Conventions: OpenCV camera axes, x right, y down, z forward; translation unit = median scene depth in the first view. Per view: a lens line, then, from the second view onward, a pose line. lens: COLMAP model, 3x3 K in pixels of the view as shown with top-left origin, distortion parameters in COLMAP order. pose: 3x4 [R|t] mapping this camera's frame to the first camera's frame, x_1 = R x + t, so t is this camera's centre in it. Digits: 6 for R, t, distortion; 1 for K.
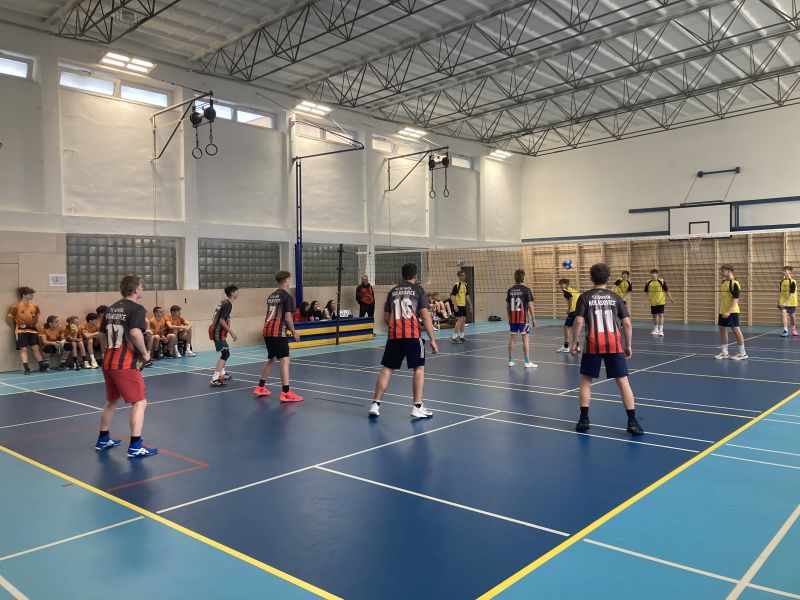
lens RADIAL K [[653.9, 0, 391.7], [0, 653.9, 298.5], [0, 0, 1]] dist [0.022122, -0.010777]
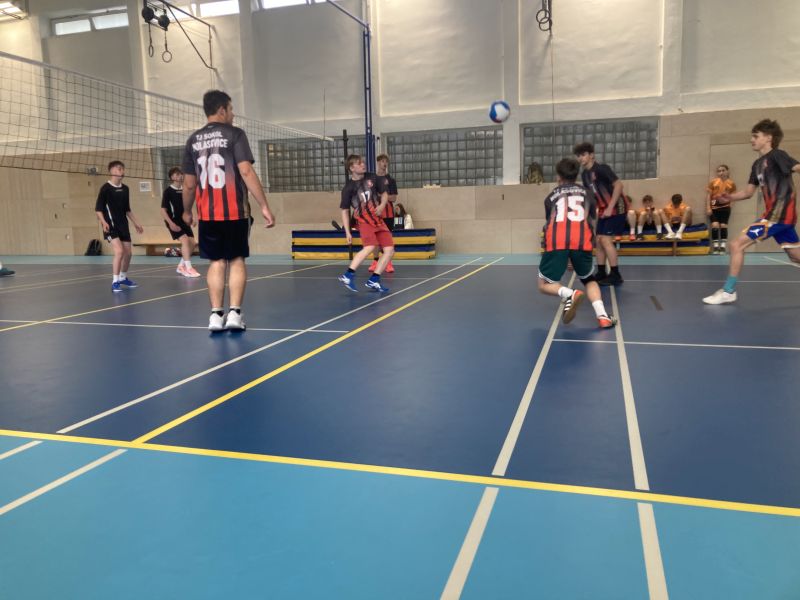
lens RADIAL K [[653.9, 0, 391.7], [0, 653.9, 298.5], [0, 0, 1]] dist [0.022122, -0.010777]
pose [[0.413049, 0.118986, -0.902903, 0.601089], [-0.009926, 0.991958, 0.126181, 0.013889], [0.910655, -0.043157, 0.410908, 0.652008]]
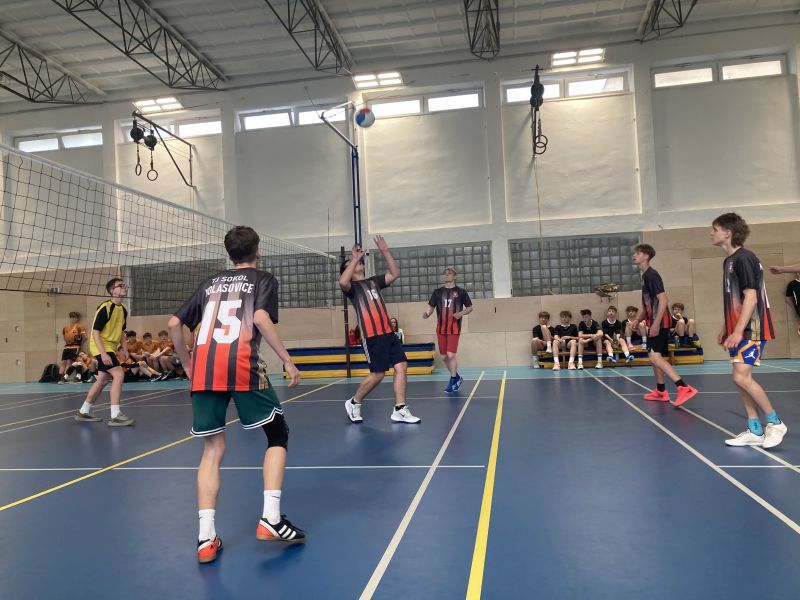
lens RADIAL K [[659.4, 0, 395.9], [0, 659.4, 296.0], [0, 0, 1]] dist [0.016678, -0.001727]
pose [[0.521226, -0.049037, -0.852009, 0.548318], [0.011006, 0.998651, -0.050744, 0.012788], [0.853348, 0.017072, 0.521063, 0.588539]]
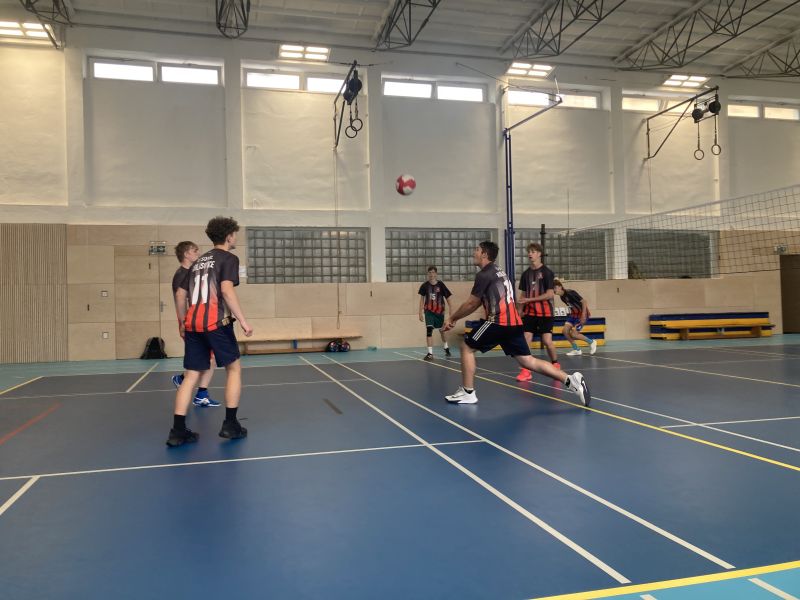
lens RADIAL K [[664.8, 0, 410.5], [0, 664.8, 284.7], [0, 0, 1]] dist [0.023128, -0.012649]
pose [[0.839543, -0.022982, -0.542807, 0.207559], [-0.005102, 0.998727, -0.050175, 0.030327], [0.543269, 0.044894, 0.838357, 0.202676]]
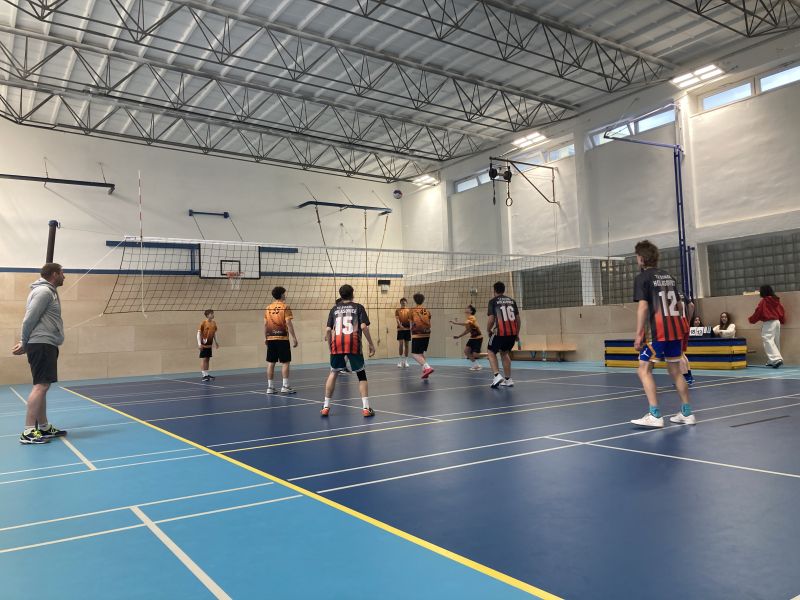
lens RADIAL K [[656.8, 0, 385.5], [0, 656.8, 290.2], [0, 0, 1]] dist [0.012155, 0.000575]
pose [[-0.280878, -0.036836, -0.959036, 0.737505], [0.015588, 0.998956, -0.042934, 0.001748], [0.959617, -0.027008, -0.280010, 0.830232]]
